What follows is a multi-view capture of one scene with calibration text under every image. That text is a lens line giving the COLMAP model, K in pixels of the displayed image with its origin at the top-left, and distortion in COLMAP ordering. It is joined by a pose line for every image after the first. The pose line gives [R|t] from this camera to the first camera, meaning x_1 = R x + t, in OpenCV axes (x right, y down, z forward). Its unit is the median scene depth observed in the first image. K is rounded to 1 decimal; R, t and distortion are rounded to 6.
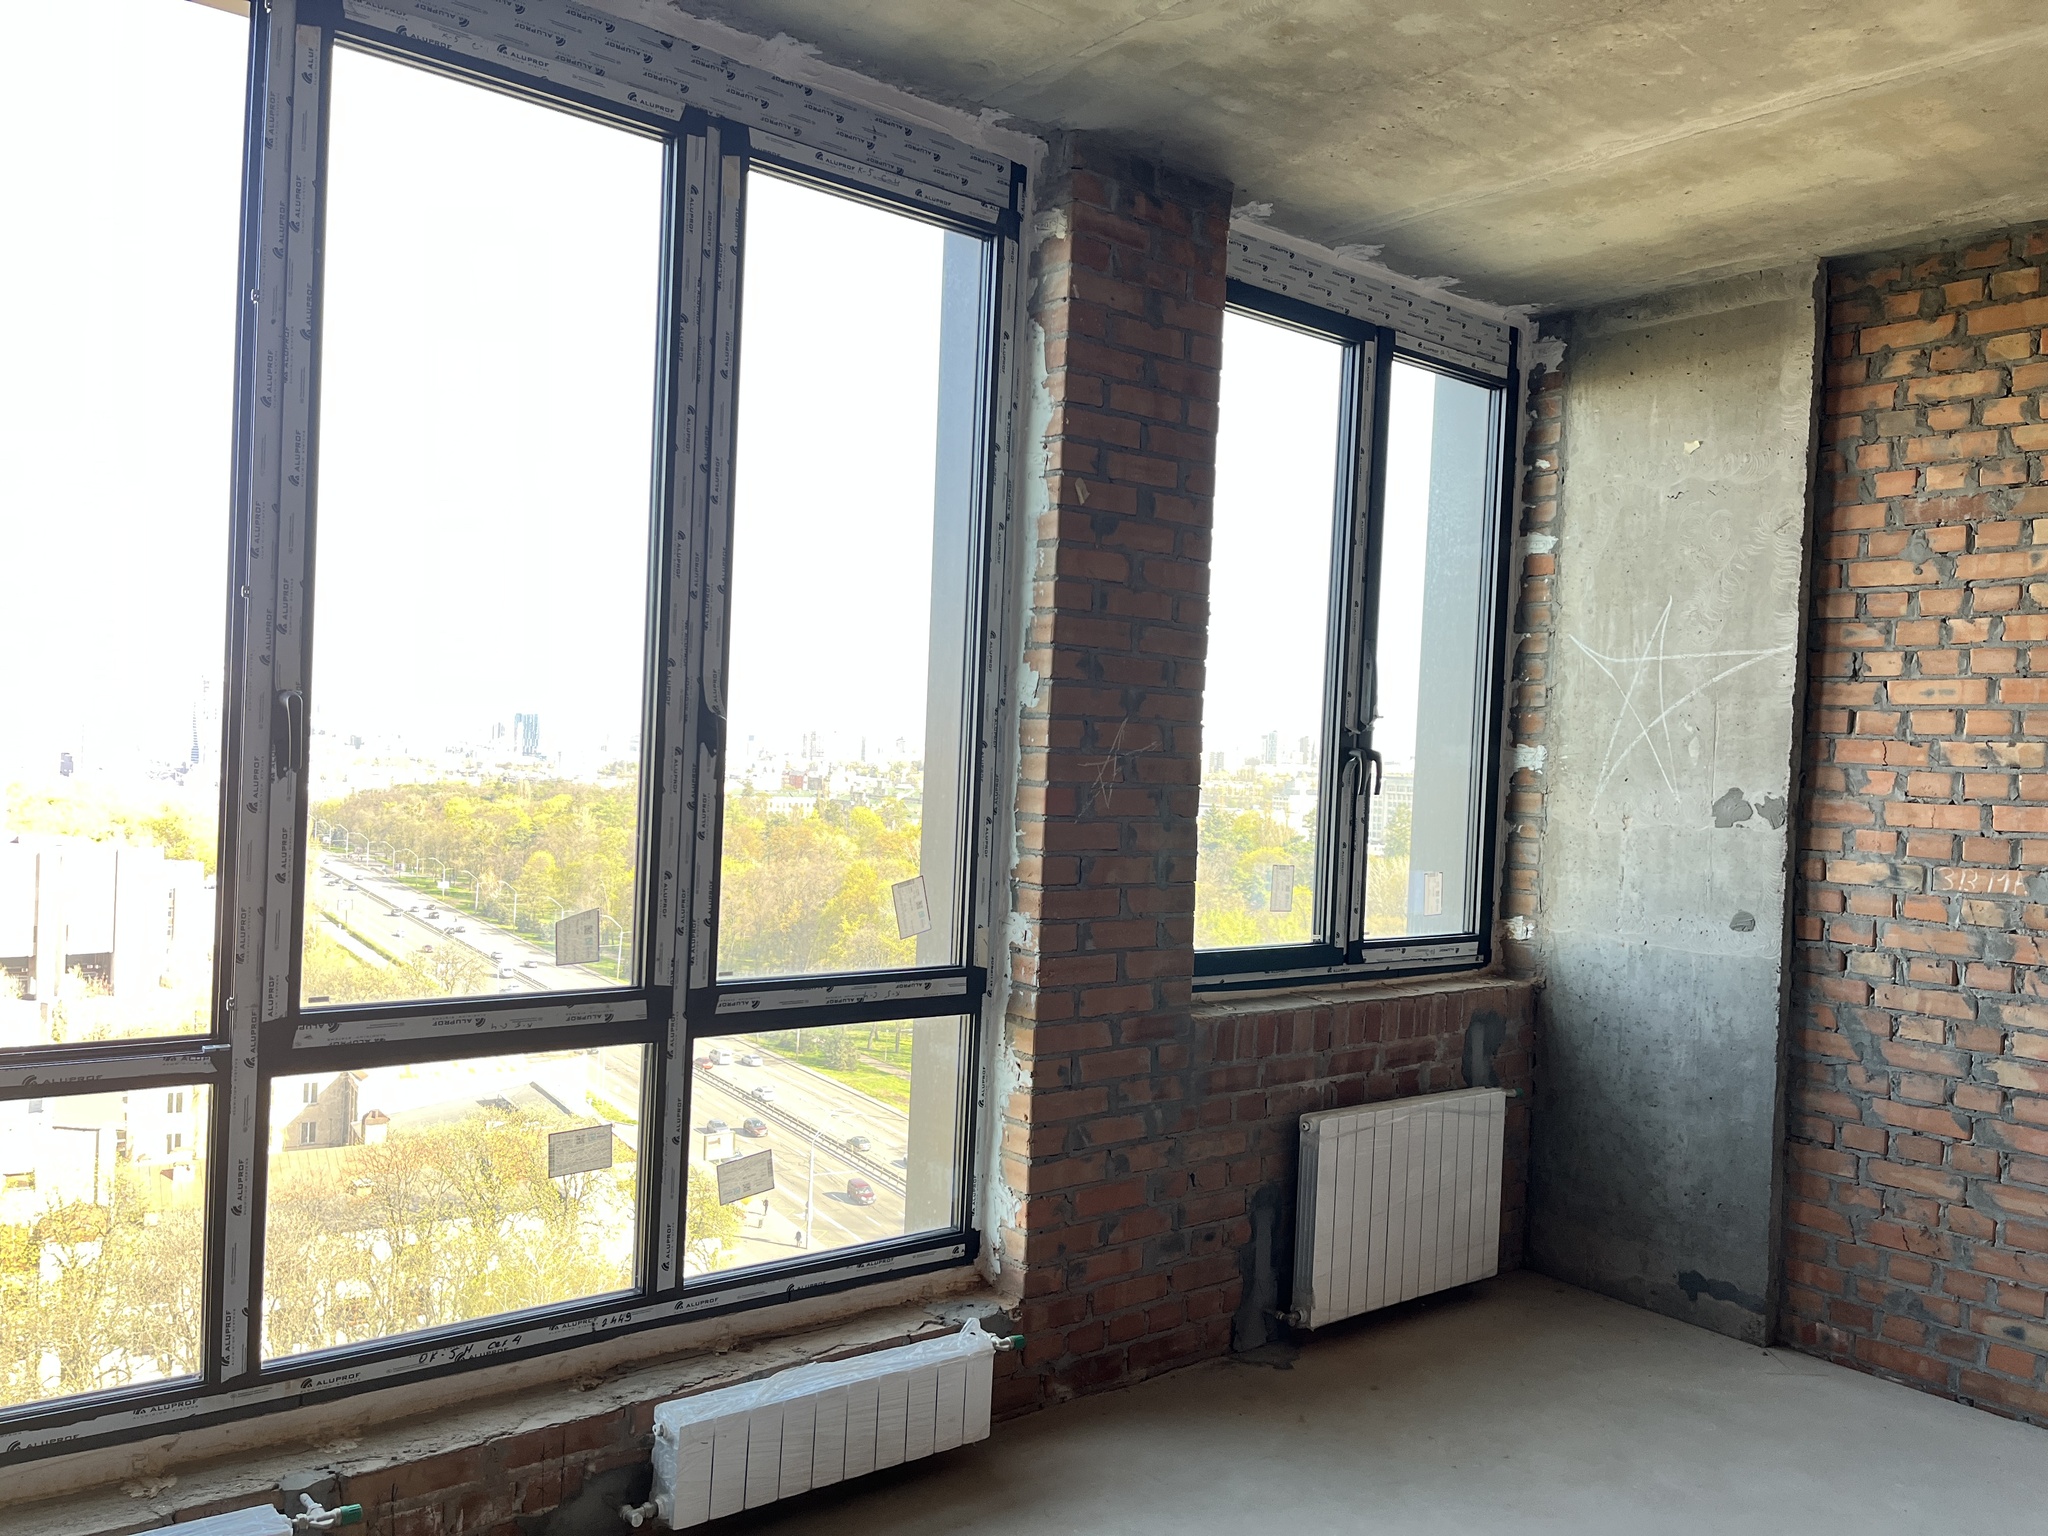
lens RADIAL K [[1548.0, 0, 1038.1], [0, 1548.0, 770.2], [0, 0, 1]] dist [0.060401, -0.085595]
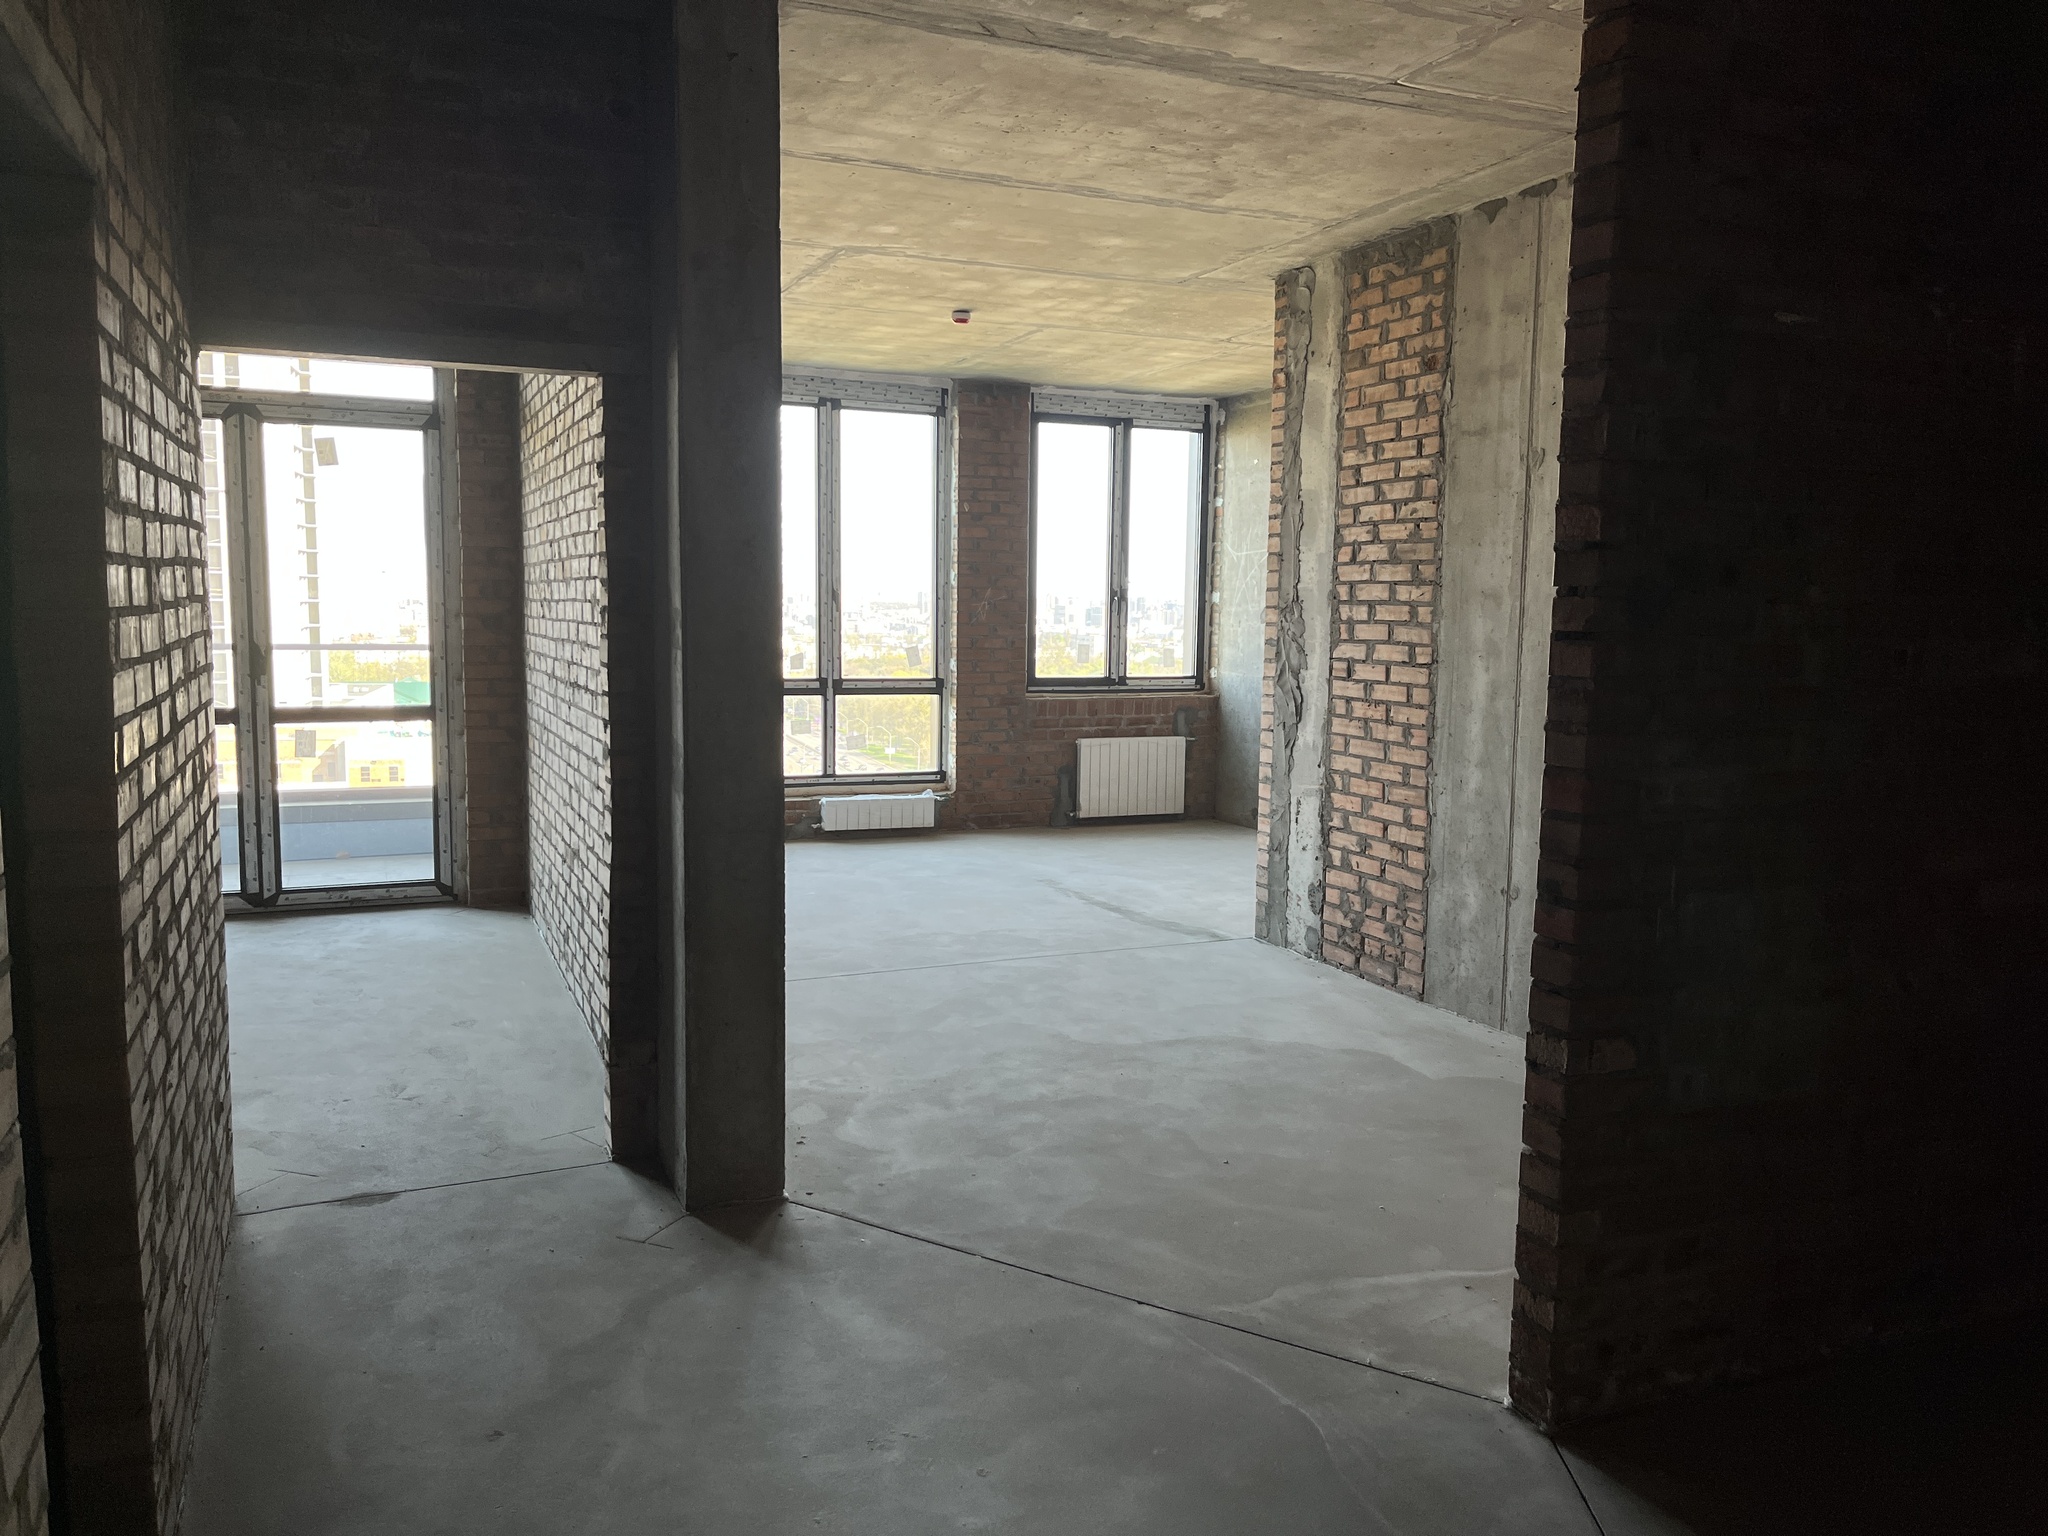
lens RADIAL K [[1548.0, 0, 1031.7], [0, 1548.0, 775.0], [0, 0, 1]] dist [0.060401, -0.085595]
pose [[0.962679, -0.002354, -0.270637, 0.886474], [0.026405, 0.996009, 0.085263, 0.066736], [0.269356, -0.089227, 0.958898, -1.680158]]
